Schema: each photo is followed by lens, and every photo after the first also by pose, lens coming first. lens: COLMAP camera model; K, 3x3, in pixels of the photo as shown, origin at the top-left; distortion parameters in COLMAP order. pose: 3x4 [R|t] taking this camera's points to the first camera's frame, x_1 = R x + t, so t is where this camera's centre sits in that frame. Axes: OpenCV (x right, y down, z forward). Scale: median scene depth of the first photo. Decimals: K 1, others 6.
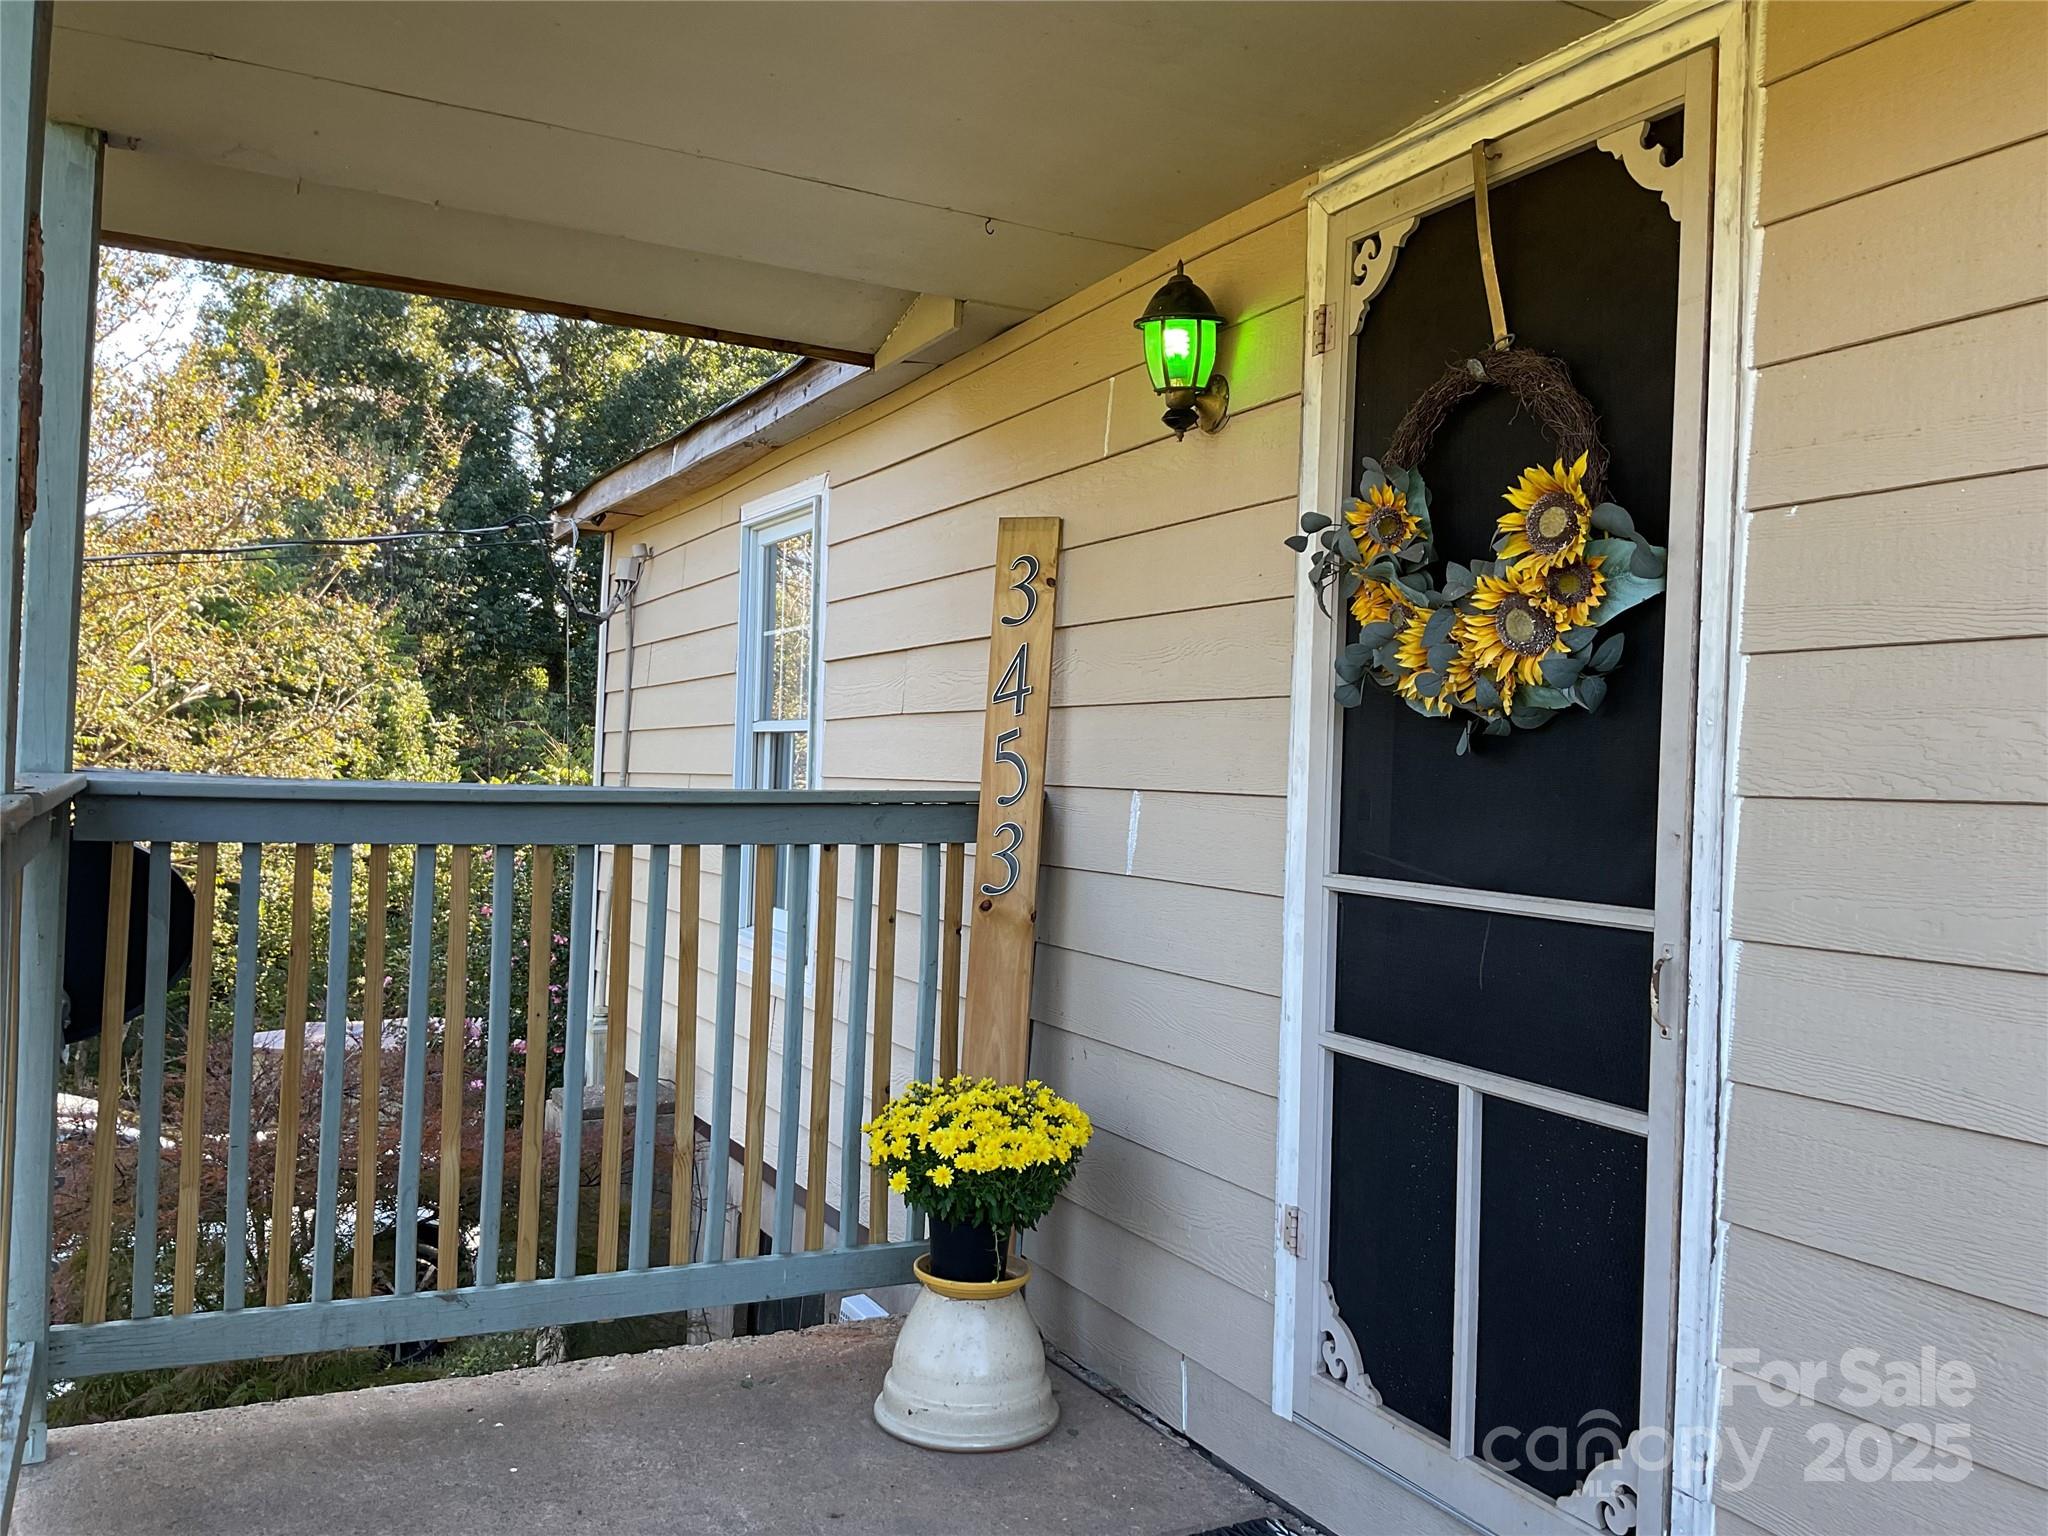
lens RADIAL K [[1694.9, 0, 1025.6], [0, 1694.9, 770.5], [0, 0, 1]] dist [0.082034, -0.135720]
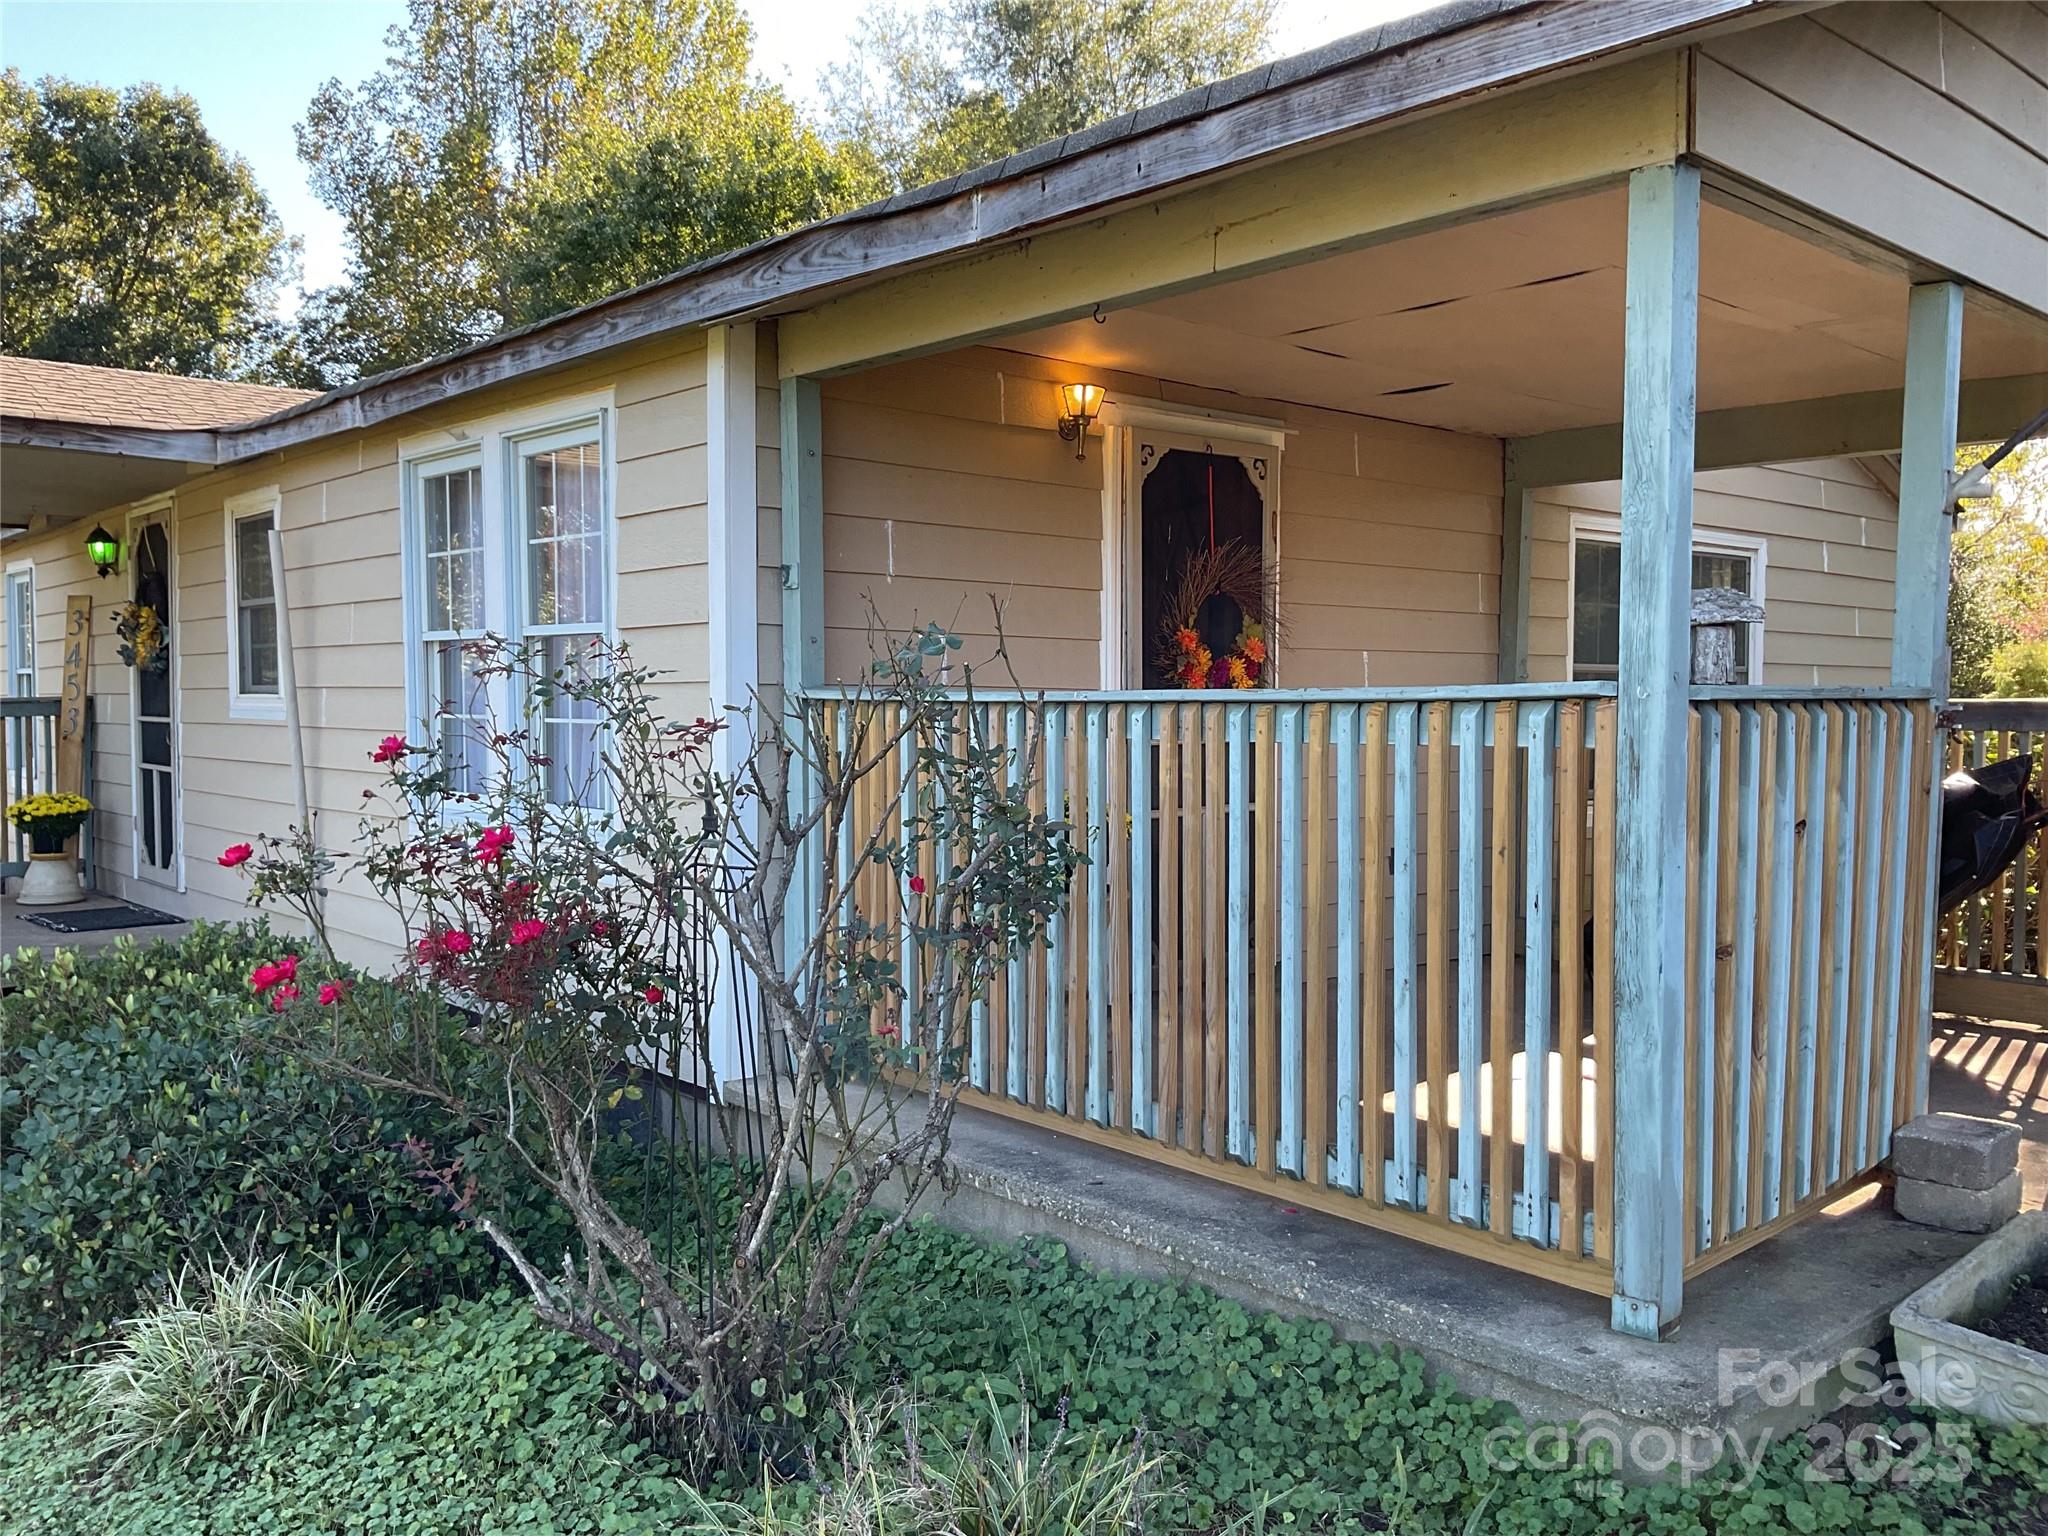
lens RADIAL K [[1694.9, 0, 1023.9], [0, 1694.9, 769.0], [0, 0, 1]] dist [0.082034, -0.135720]
pose [[0.966164, -0.037291, 0.255218, 0.885236], [0.025531, 0.998461, 0.049239, 0.038123], [-0.256661, -0.041057, 0.965629, -2.419385]]
